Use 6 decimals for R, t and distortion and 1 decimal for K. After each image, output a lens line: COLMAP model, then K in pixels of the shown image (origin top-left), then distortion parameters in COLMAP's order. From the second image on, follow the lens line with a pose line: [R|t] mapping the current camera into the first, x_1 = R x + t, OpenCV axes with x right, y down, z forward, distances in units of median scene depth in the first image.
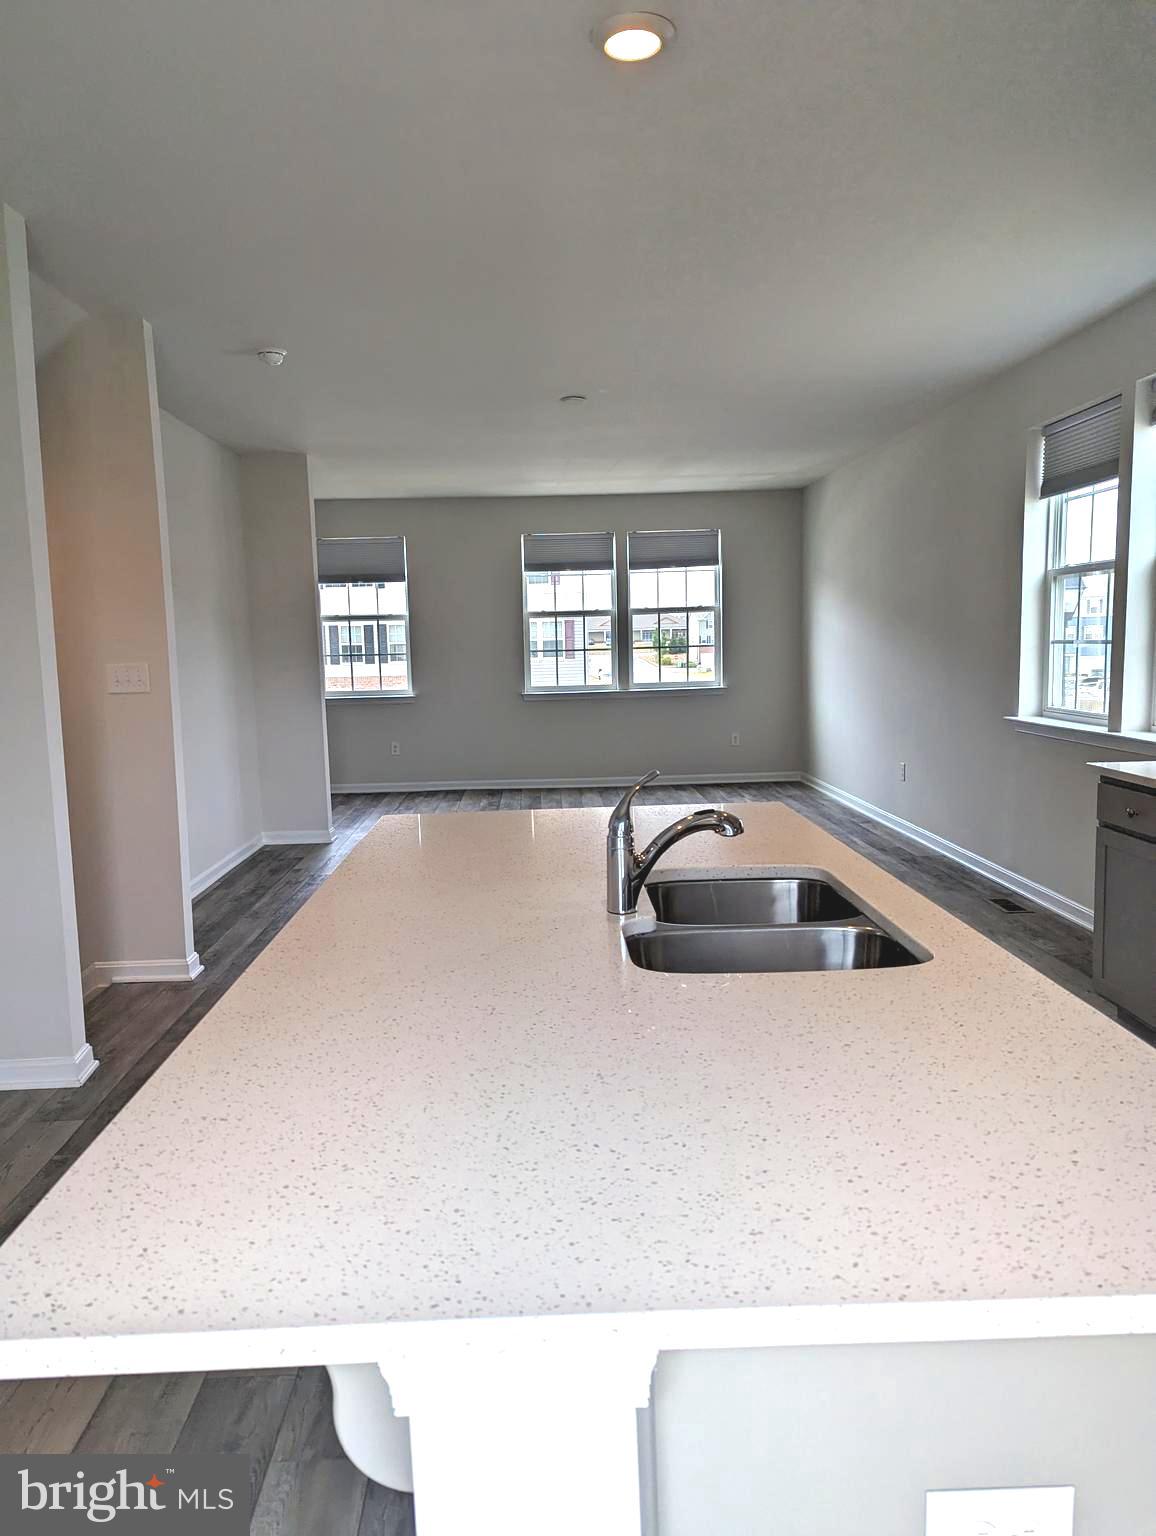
lens RADIAL K [[1090.1, 0, 575.1], [0, 1090.1, 773.4], [0, 0, 1]] dist [0.064868, -0.002404]
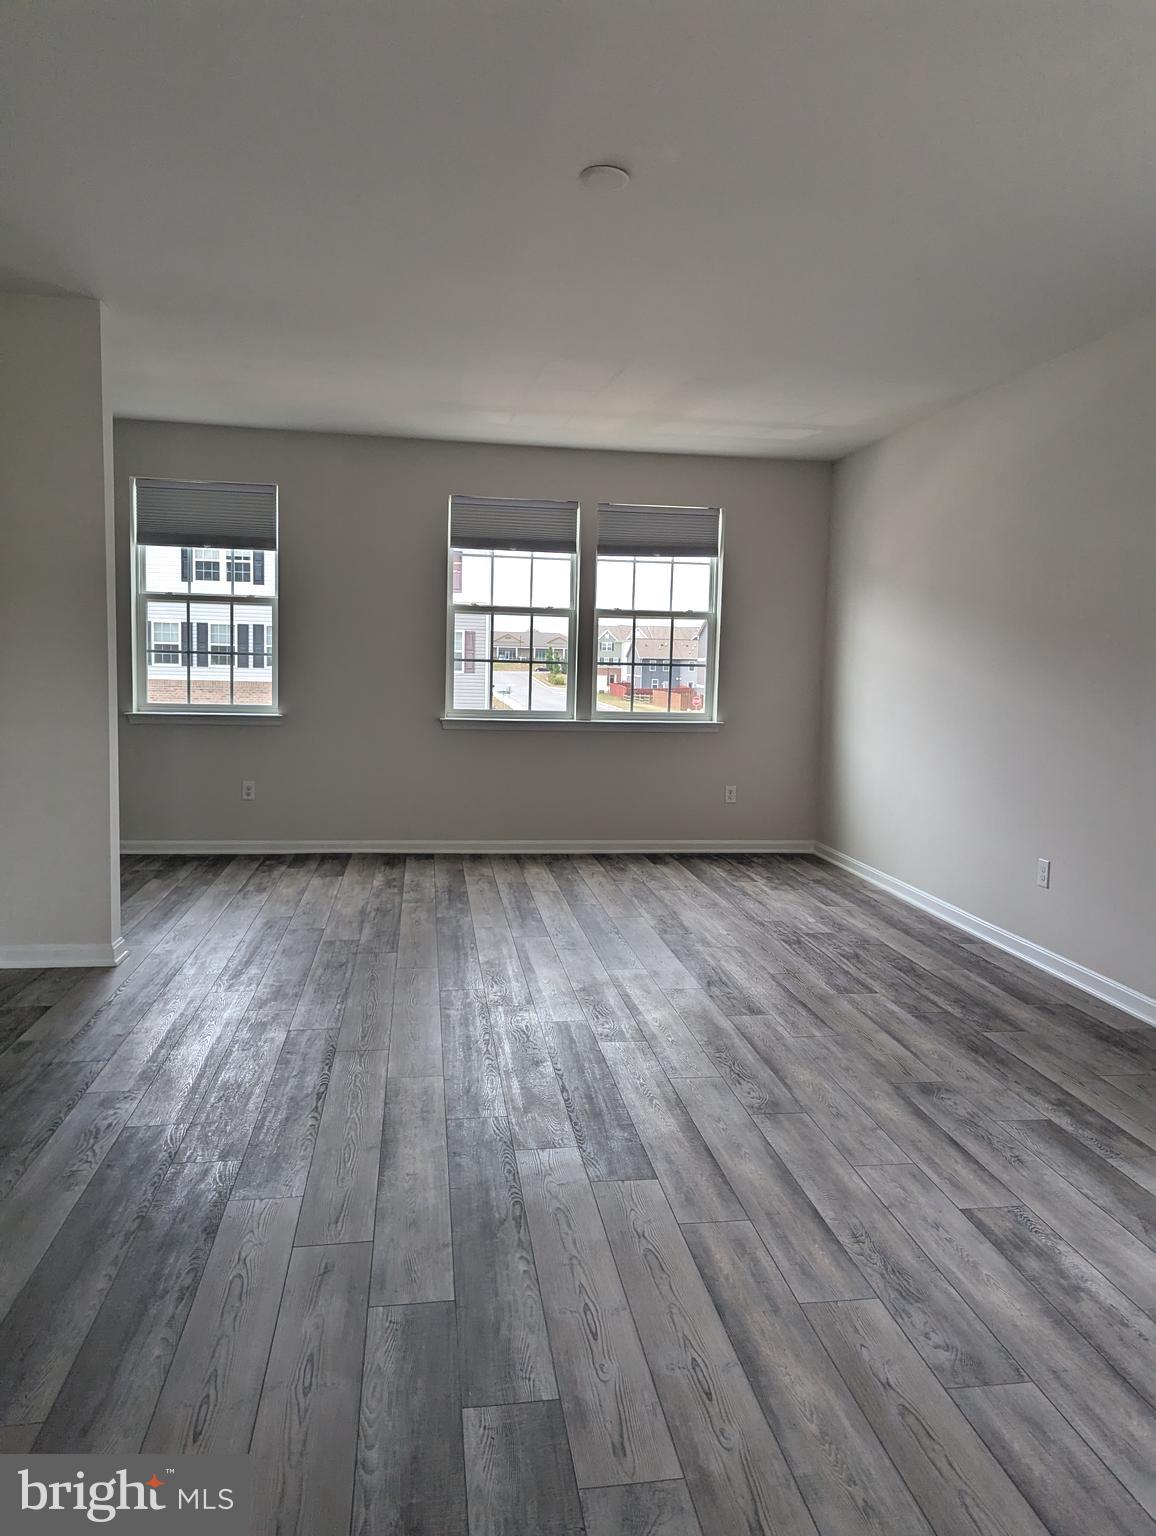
lens RADIAL K [[1090.1, 0, 613.5], [0, 1090.1, 746.6], [0, 0, 1]] dist [0.064868, -0.002404]
pose [[0.989289, 0.040576, 0.140219, -0.035984], [-0.034989, 0.998501, -0.042088, -0.029707], [-0.141717, 0.036731, 0.989226, 0.288089]]
